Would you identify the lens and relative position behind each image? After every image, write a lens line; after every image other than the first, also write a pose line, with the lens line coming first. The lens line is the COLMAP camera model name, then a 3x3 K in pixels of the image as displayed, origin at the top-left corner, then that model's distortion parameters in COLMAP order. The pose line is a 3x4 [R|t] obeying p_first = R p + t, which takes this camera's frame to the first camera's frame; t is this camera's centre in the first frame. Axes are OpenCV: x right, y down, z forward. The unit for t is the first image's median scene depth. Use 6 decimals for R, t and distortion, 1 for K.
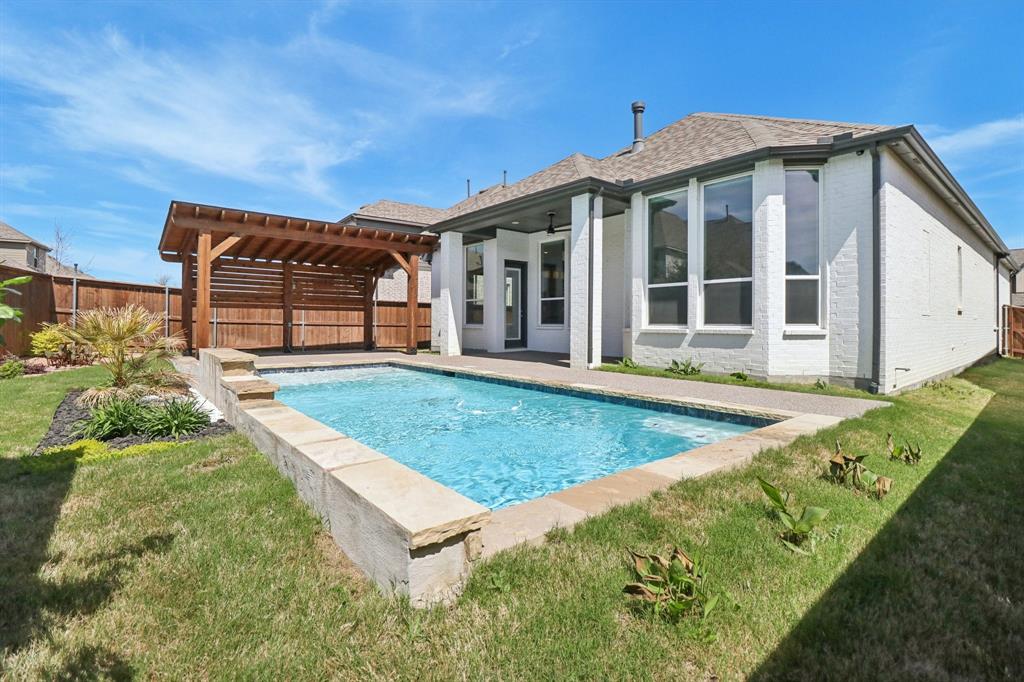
lens RADIAL K [[475.4, 0, 528.7], [0, 475.4, 319.2], [0, 0, 1]] dist [-0.003963, -0.011297]
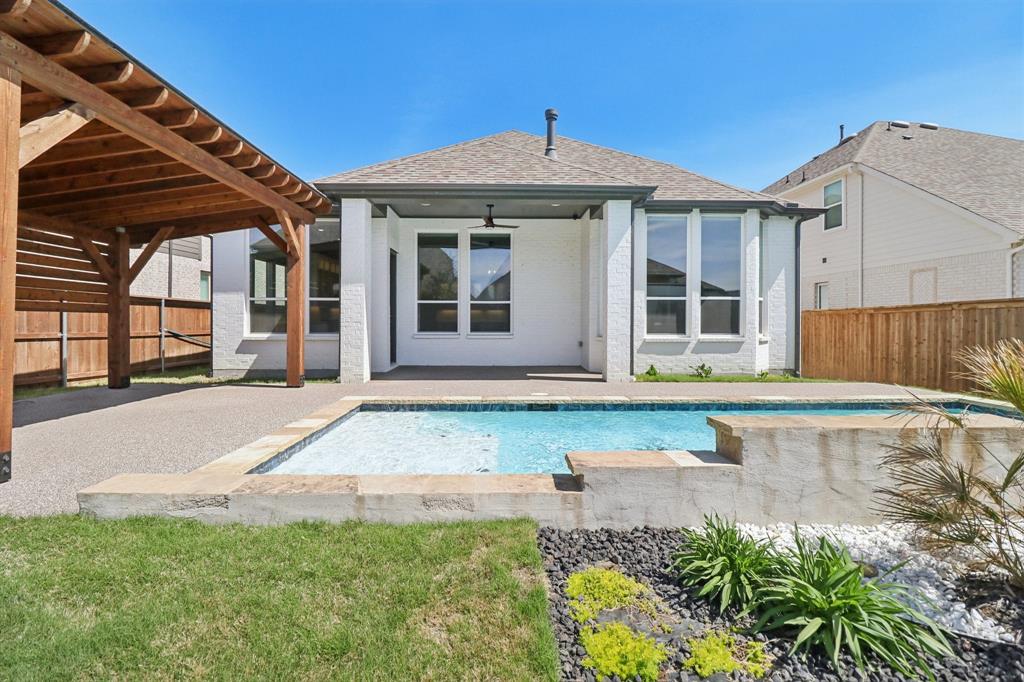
lens RADIAL K [[475.4, 0, 506.9], [0, 475.4, 326.5], [0, 0, 1]] dist [-0.003963, -0.011297]
pose [[0.629833, -0.004347, 0.776718, -0.817712], [-0.005350, 0.999936, 0.009934, -0.015648], [-0.776712, -0.010413, 0.629770, 0.598363]]
